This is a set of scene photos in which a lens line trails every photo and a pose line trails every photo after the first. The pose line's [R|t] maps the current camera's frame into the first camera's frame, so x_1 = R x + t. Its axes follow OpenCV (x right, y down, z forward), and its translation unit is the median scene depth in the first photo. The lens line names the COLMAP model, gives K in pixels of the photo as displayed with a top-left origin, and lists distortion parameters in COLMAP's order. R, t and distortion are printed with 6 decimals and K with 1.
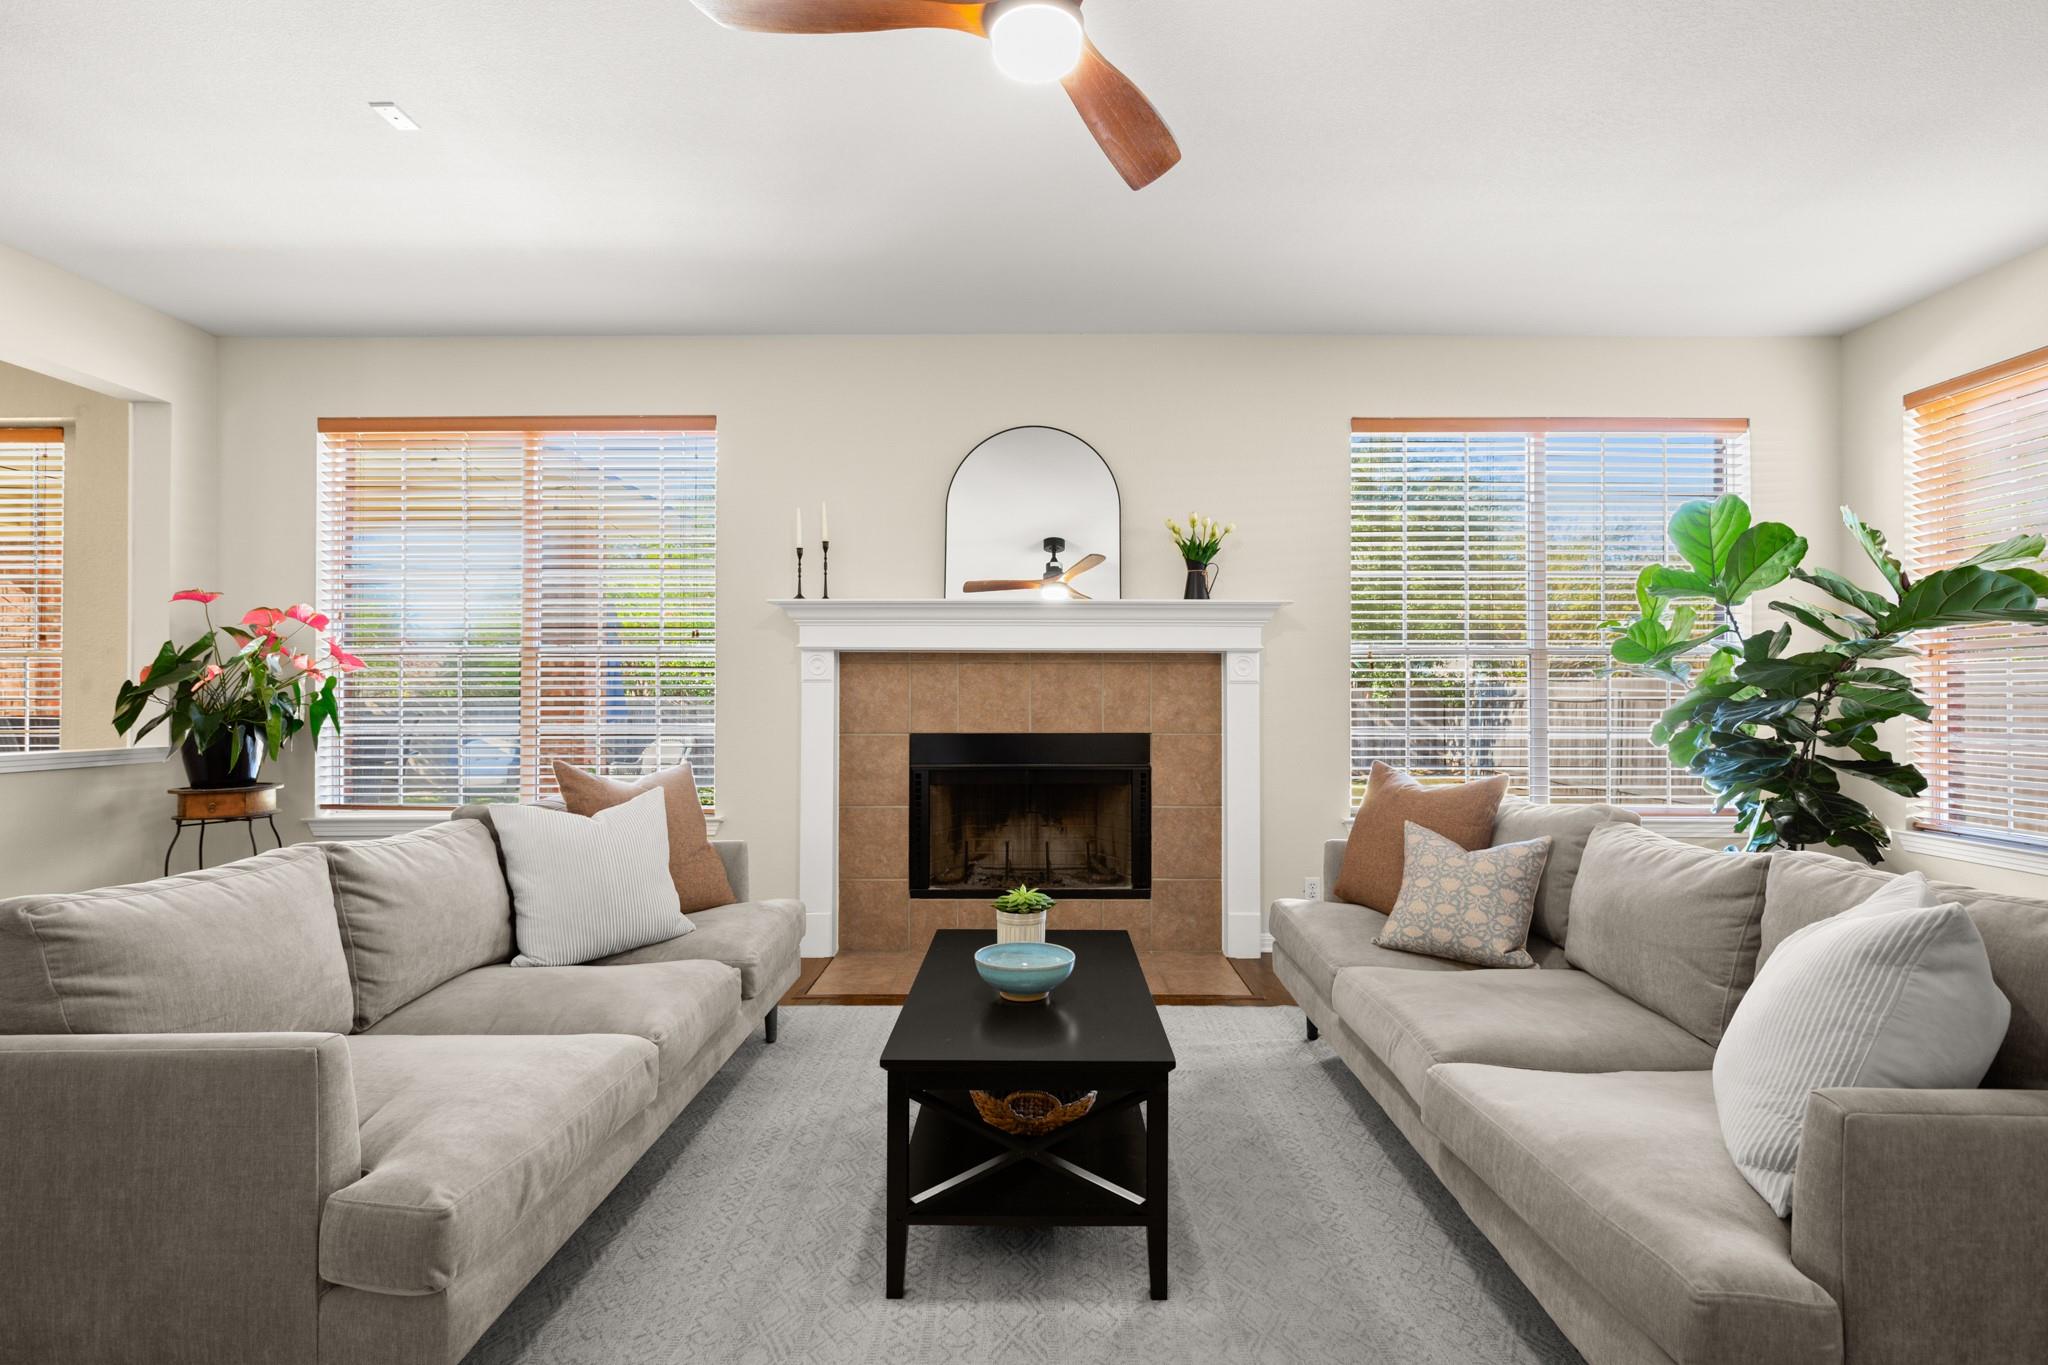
lens RADIAL K [[964.7, 0, 1025.1], [0, 964.7, 697.4], [0, 0, 1]] dist [-0.001592, -0.000488]
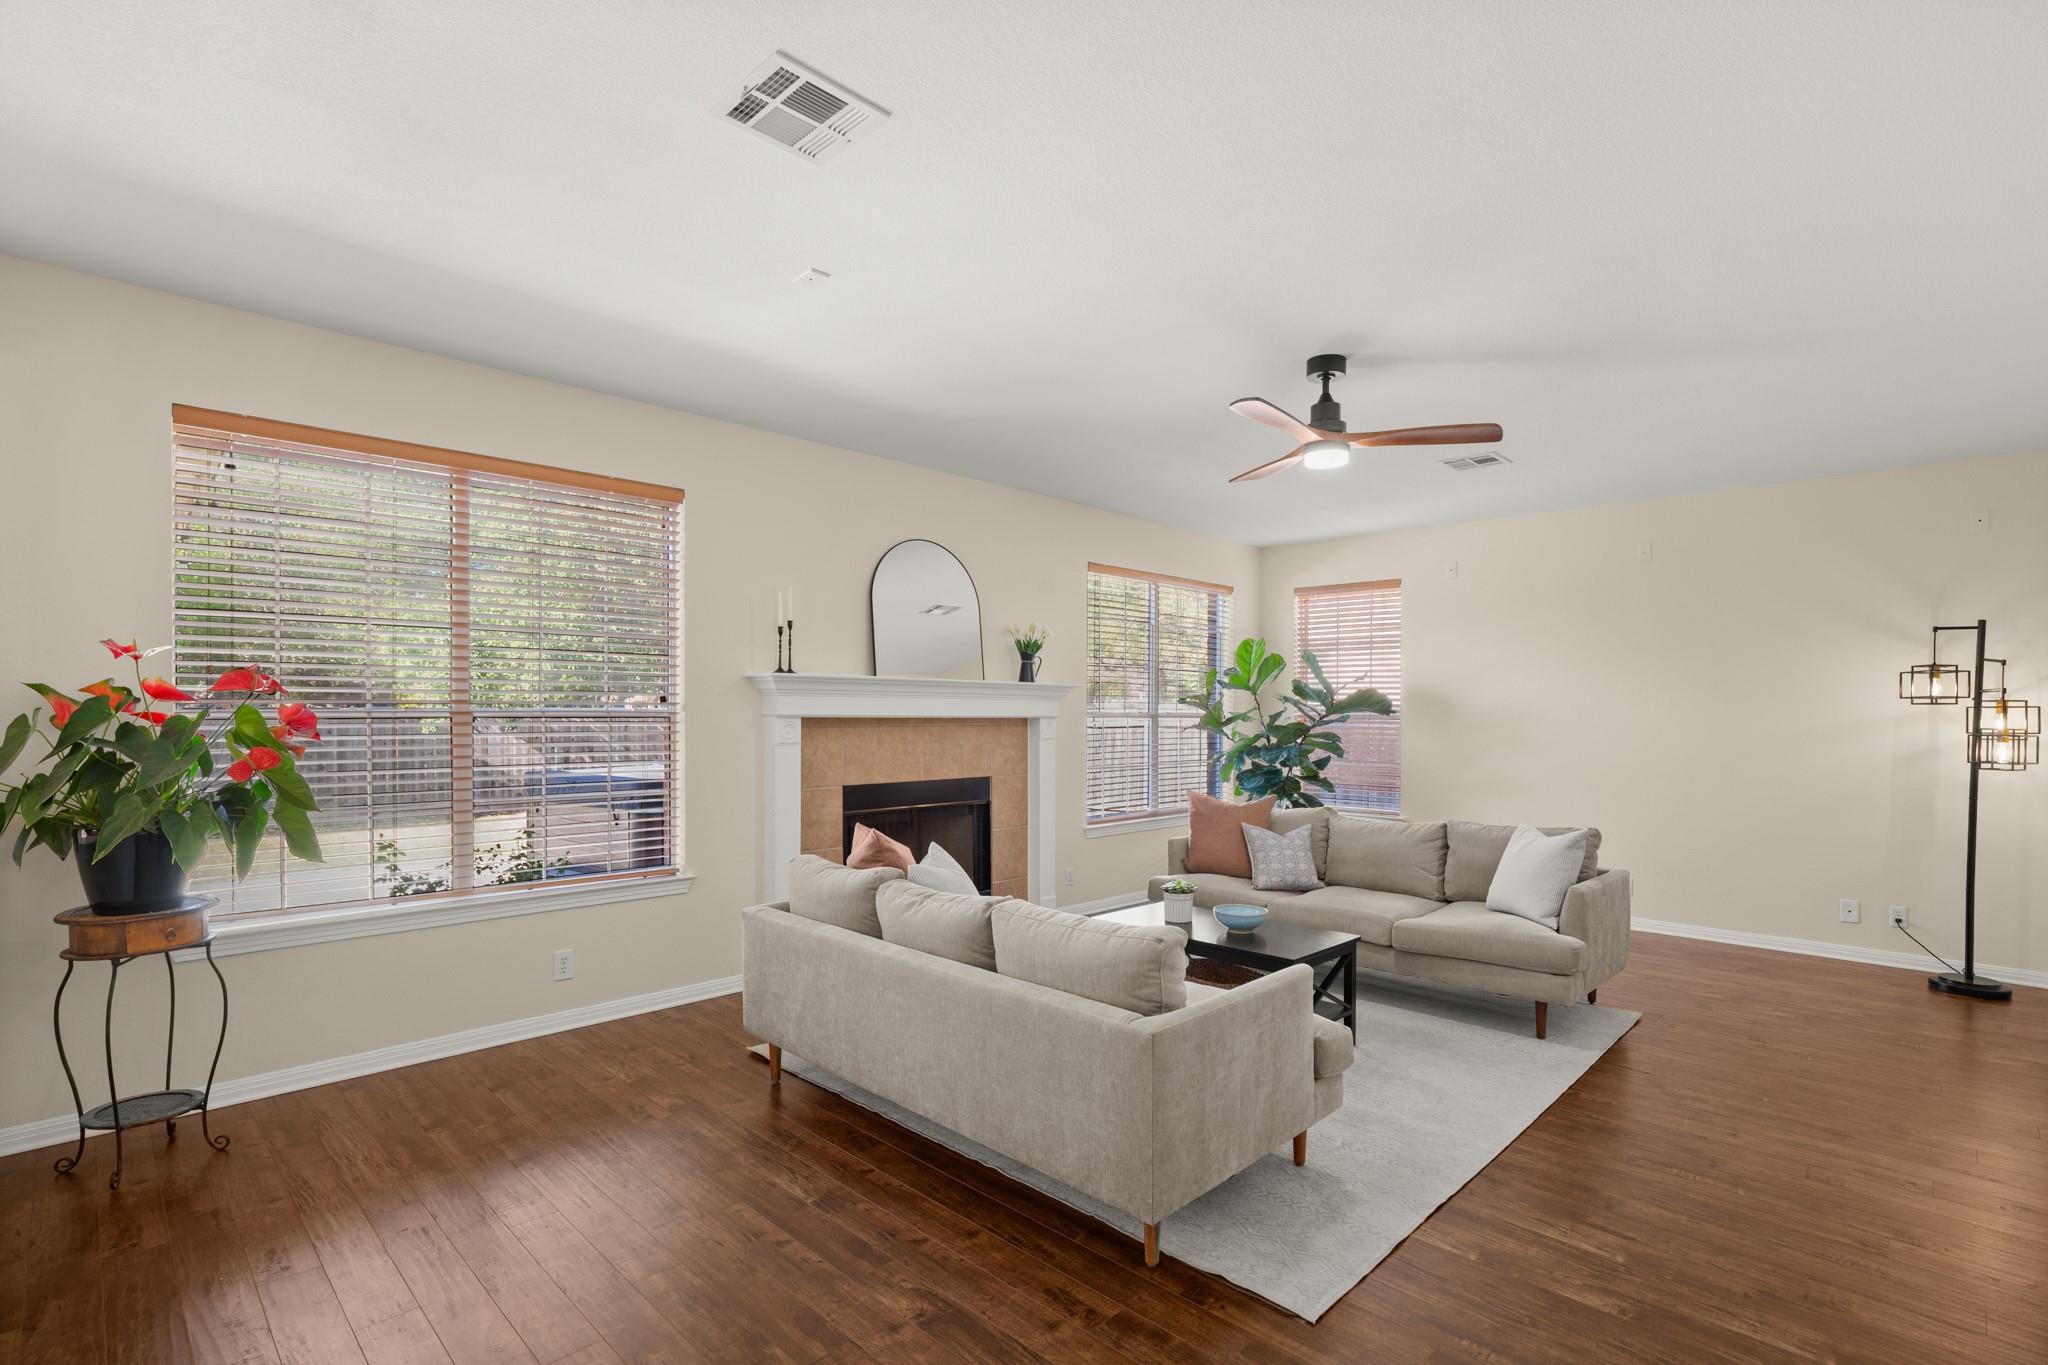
lens RADIAL K [[964.7, 0, 1025.1], [0, 964.7, 697.4], [0, 0, 1]] dist [-0.001592, -0.000488]
pose [[0.707957, 0.016543, 0.706062, -0.809707], [-0.001239, 0.999753, -0.022182, -0.045752], [-0.706255, 0.014829, 0.707802, -0.003339]]
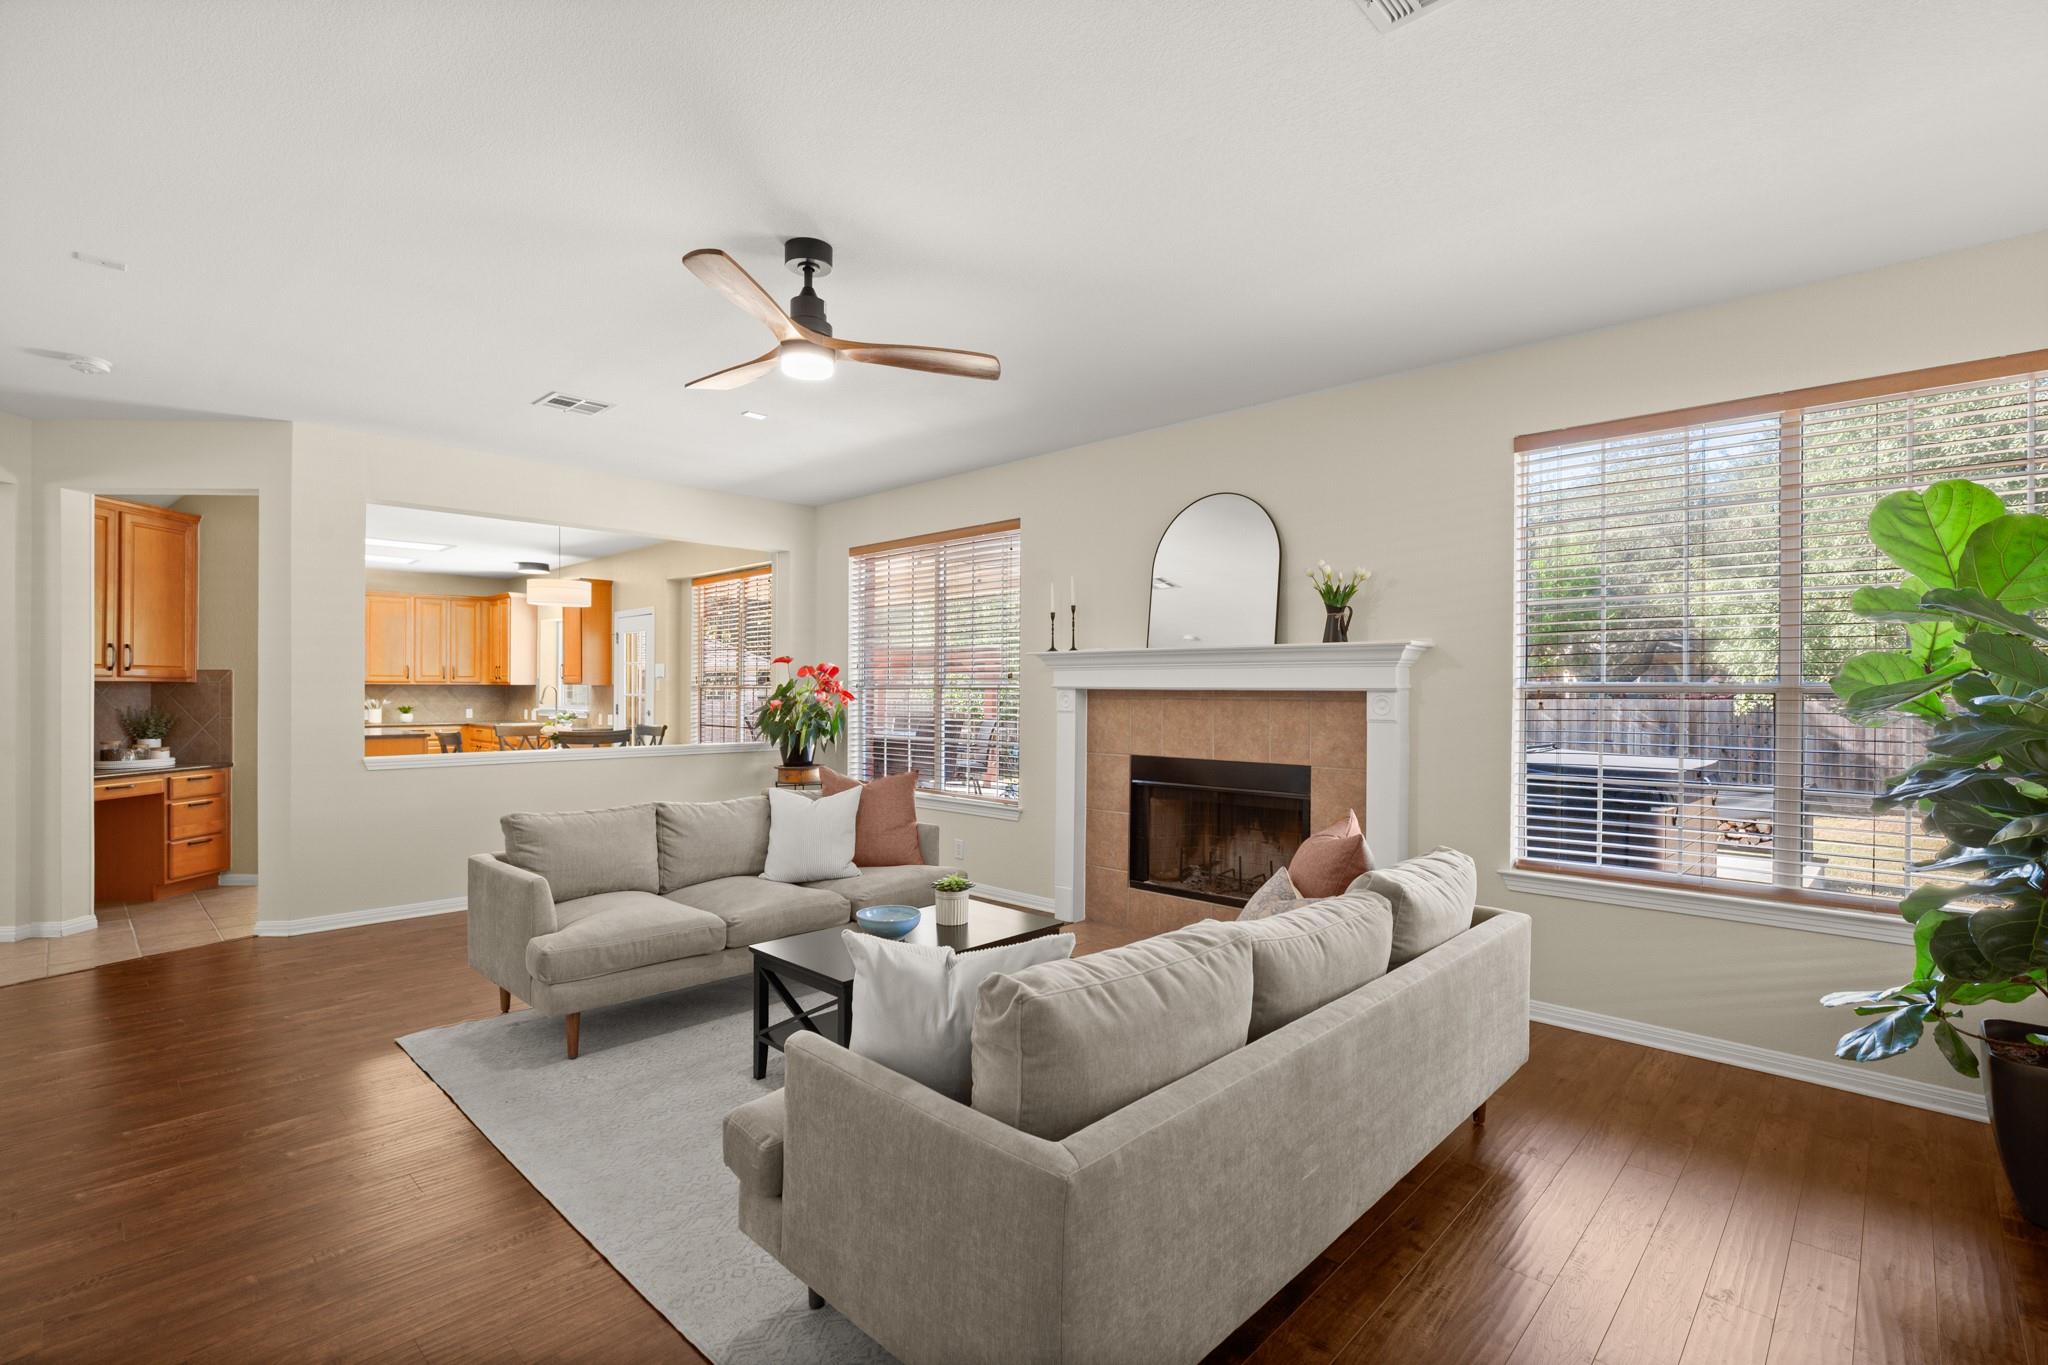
lens RADIAL K [[938.9, 0, 1037.8], [0, 938.9, 693.5], [0, 0, 1]] dist [-0.000427, 0.000361]
pose [[0.732886, 0.006223, -0.680323, 0.621902], [-0.003743, 0.999980, 0.005115, -0.048155], [0.680341, -0.001202, 0.732895, 0.030877]]
